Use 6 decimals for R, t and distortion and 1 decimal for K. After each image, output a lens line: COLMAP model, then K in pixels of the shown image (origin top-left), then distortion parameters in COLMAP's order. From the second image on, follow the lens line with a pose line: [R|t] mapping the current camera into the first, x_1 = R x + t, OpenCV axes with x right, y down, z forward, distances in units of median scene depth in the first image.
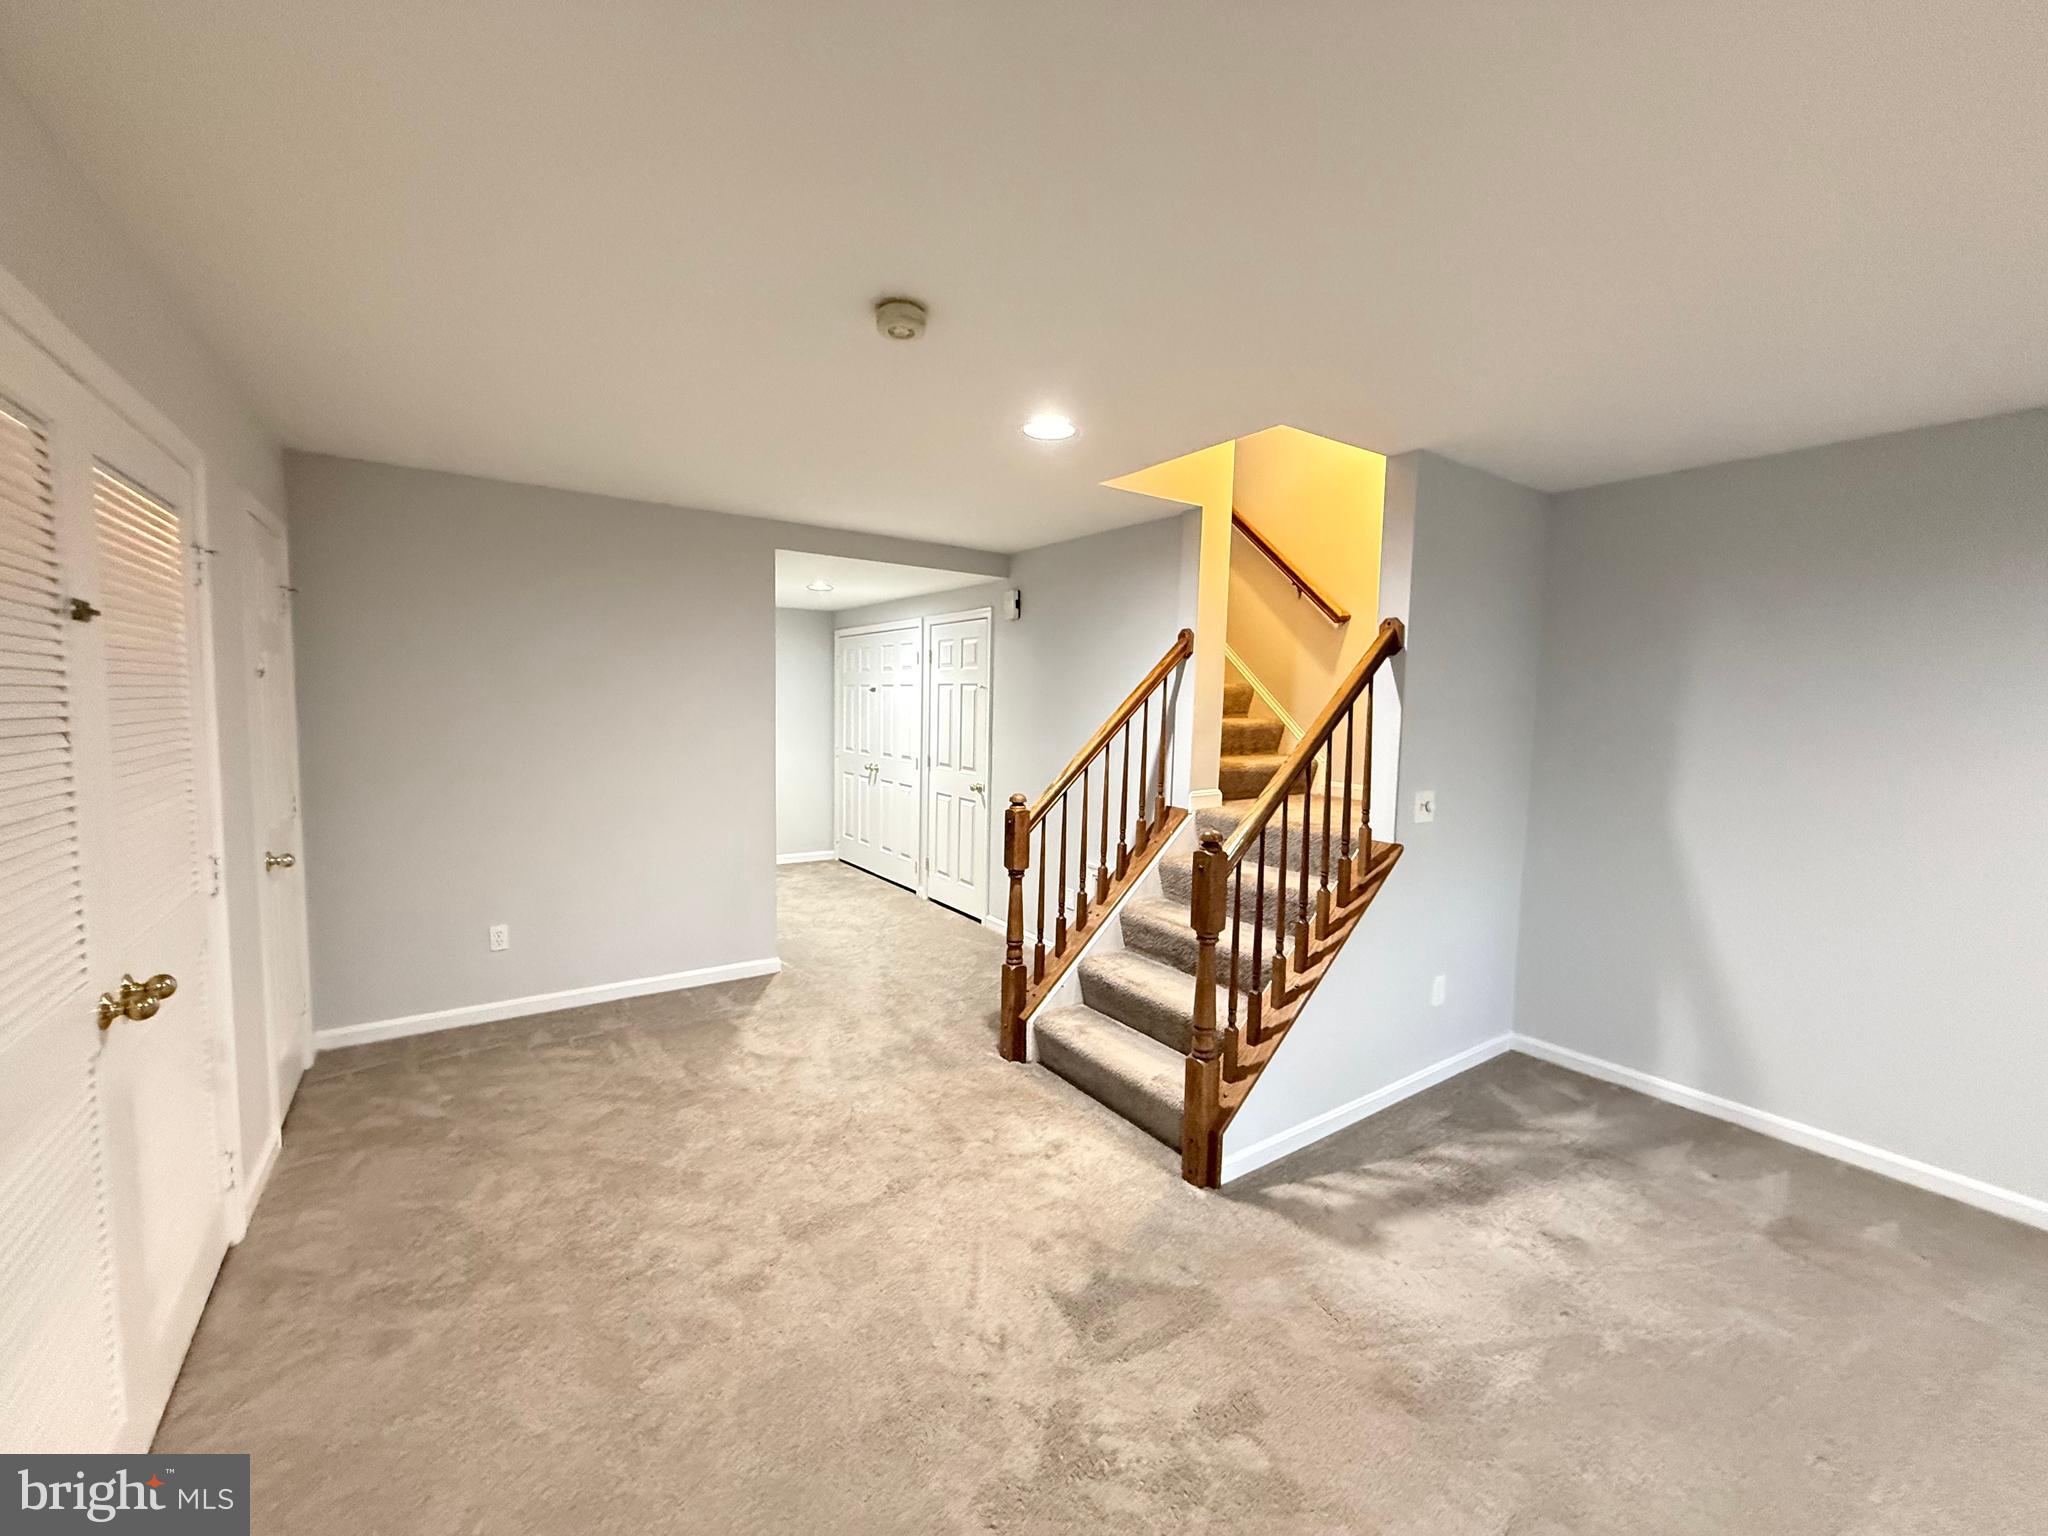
lens RADIAL K [[813.5, 0, 1023.0], [0, 813.5, 765.7], [0, 0, 1]] dist [-0.000547, -0.000115]
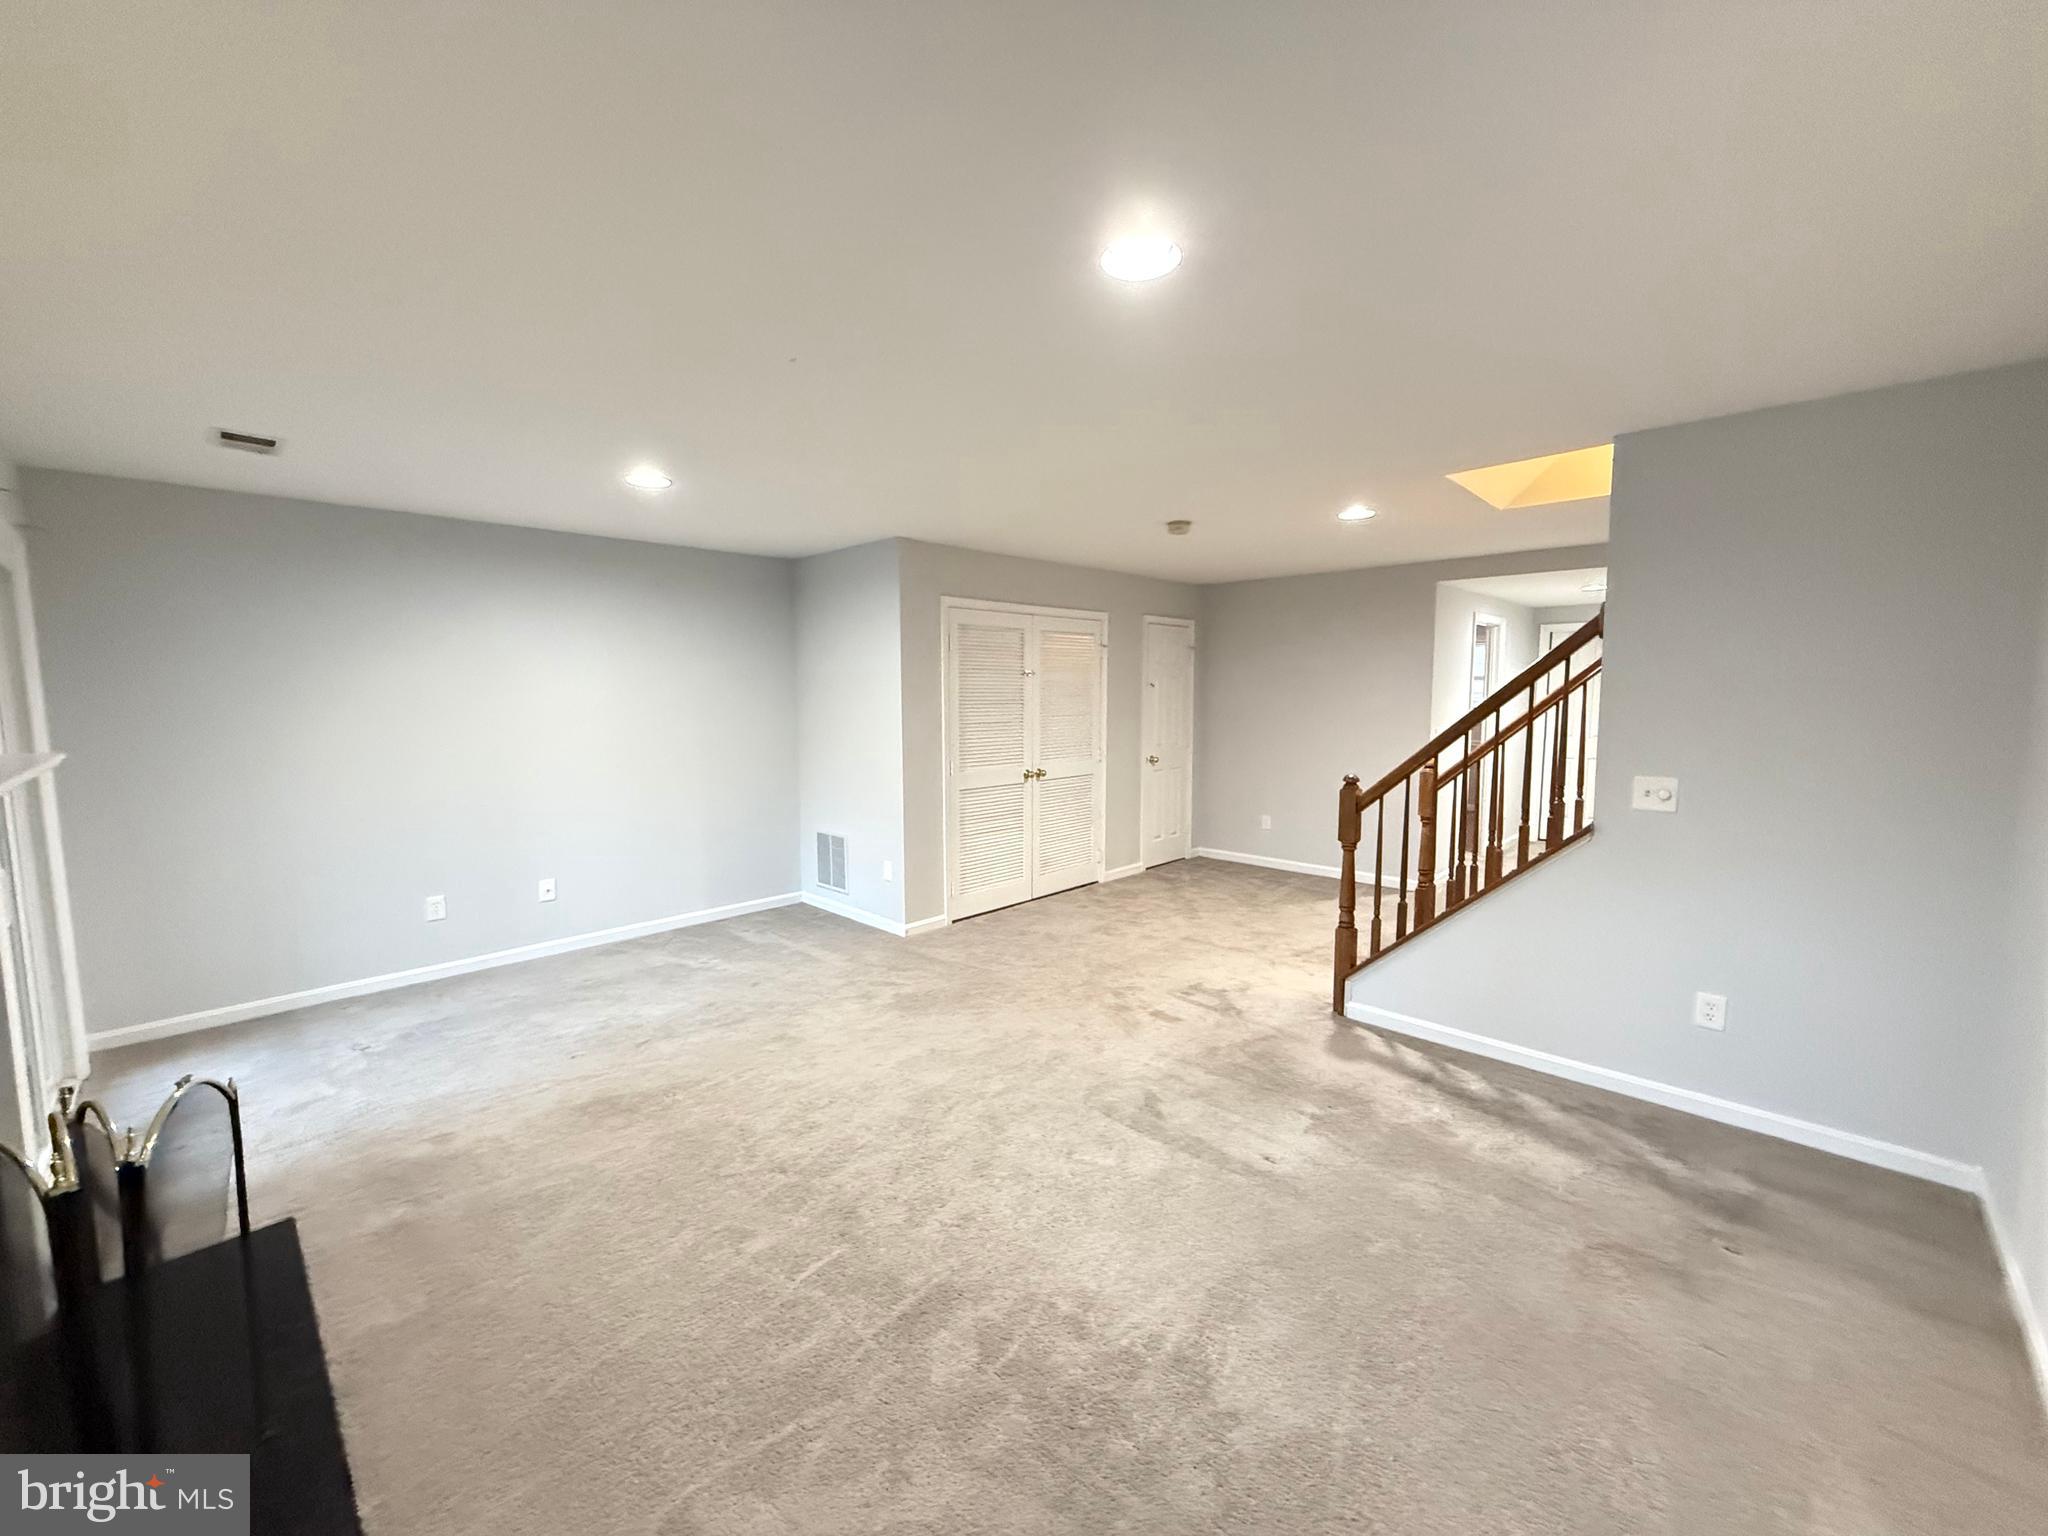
lens RADIAL K [[813.5, 0, 1023.8], [0, 813.5, 767.9], [0, 0, 1]] dist [-0.000547, -0.000115]
pose [[0.195346, 0.072679, -0.978038, 1.582731], [-0.068513, 0.995825, 0.060316, 0.017397], [0.978338, 0.055226, 0.199510, 0.108986]]
